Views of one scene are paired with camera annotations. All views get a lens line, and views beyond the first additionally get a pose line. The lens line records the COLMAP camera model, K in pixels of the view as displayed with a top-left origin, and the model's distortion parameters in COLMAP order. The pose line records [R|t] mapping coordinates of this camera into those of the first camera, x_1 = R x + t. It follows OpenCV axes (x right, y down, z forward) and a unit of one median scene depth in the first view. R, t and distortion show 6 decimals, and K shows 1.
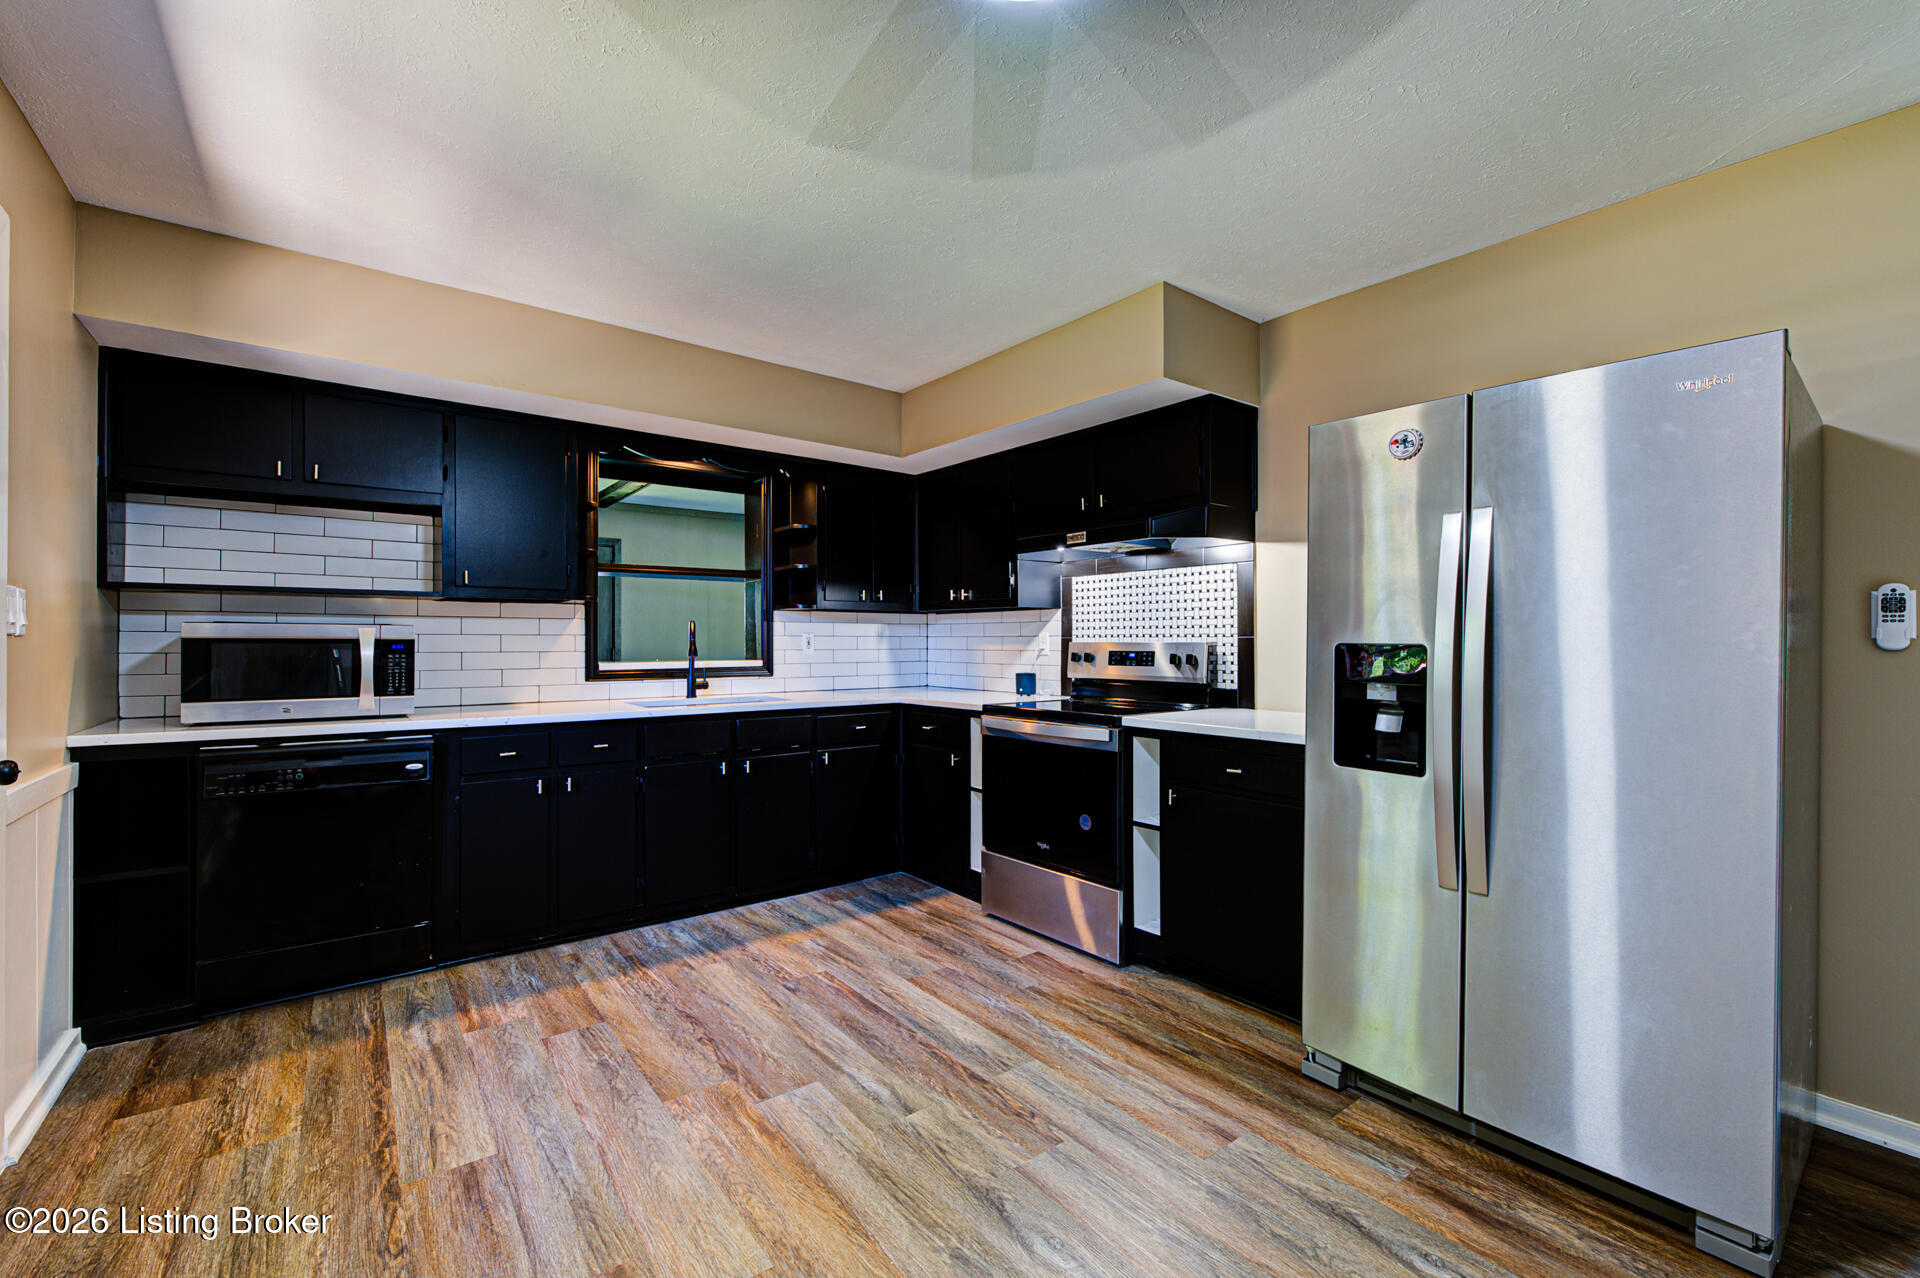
lens RADIAL K [[794.2, 0, 960.7], [0, 794.2, 641.0], [0, 0, 1]] dist [-0.000036, 0.000267]
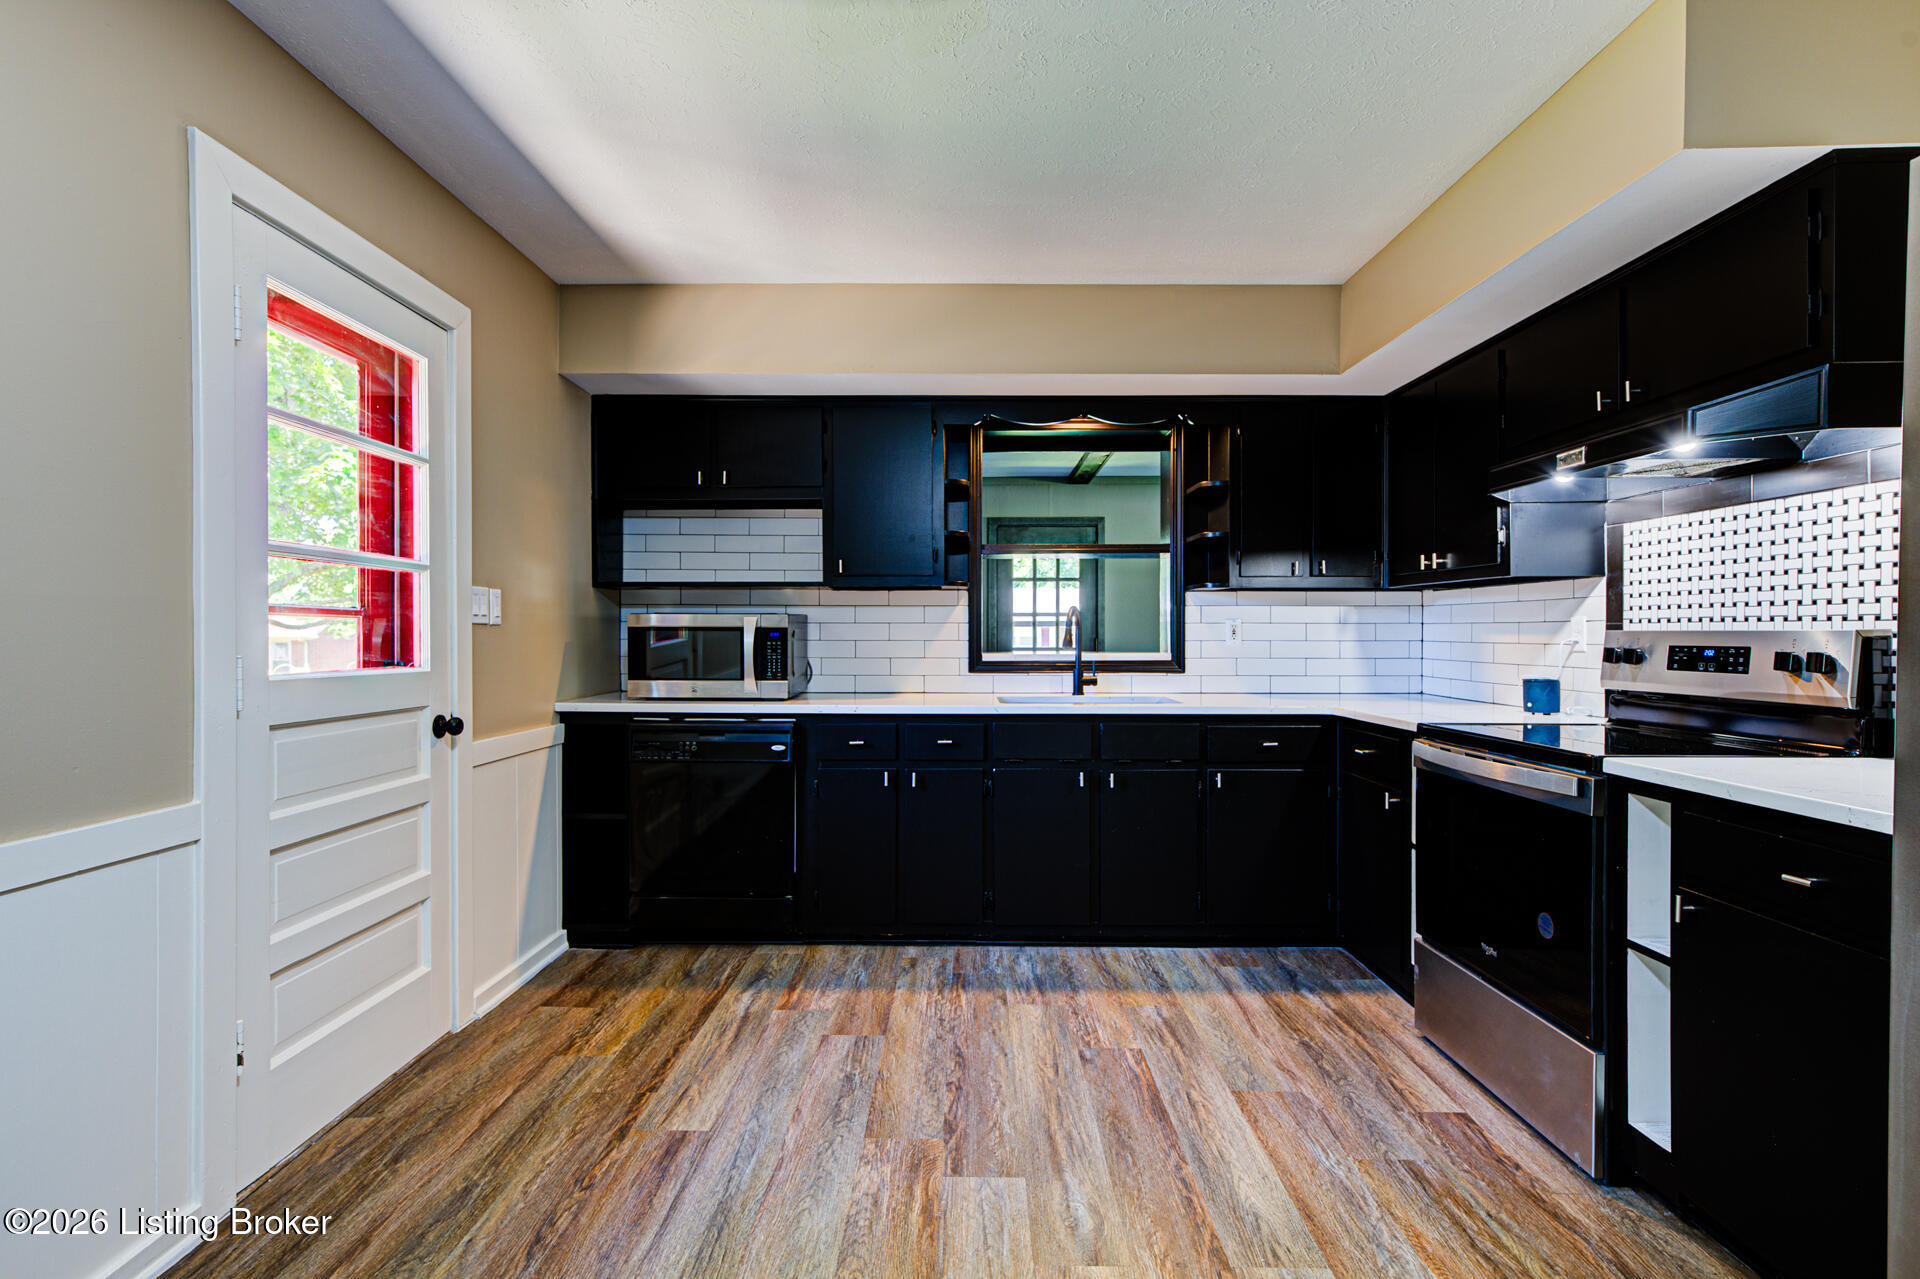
lens RADIAL K [[936.7, 0, 964.0], [0, 936.7, 640.8], [0, 0, 1]] dist [0.009521, -0.000073]
pose [[0.784724, 0.006565, -0.619811, 0.265192], [-0.000263, 0.999947, 0.010258, 0.002666], [0.619846, -0.007887, 0.784684, 0.166981]]
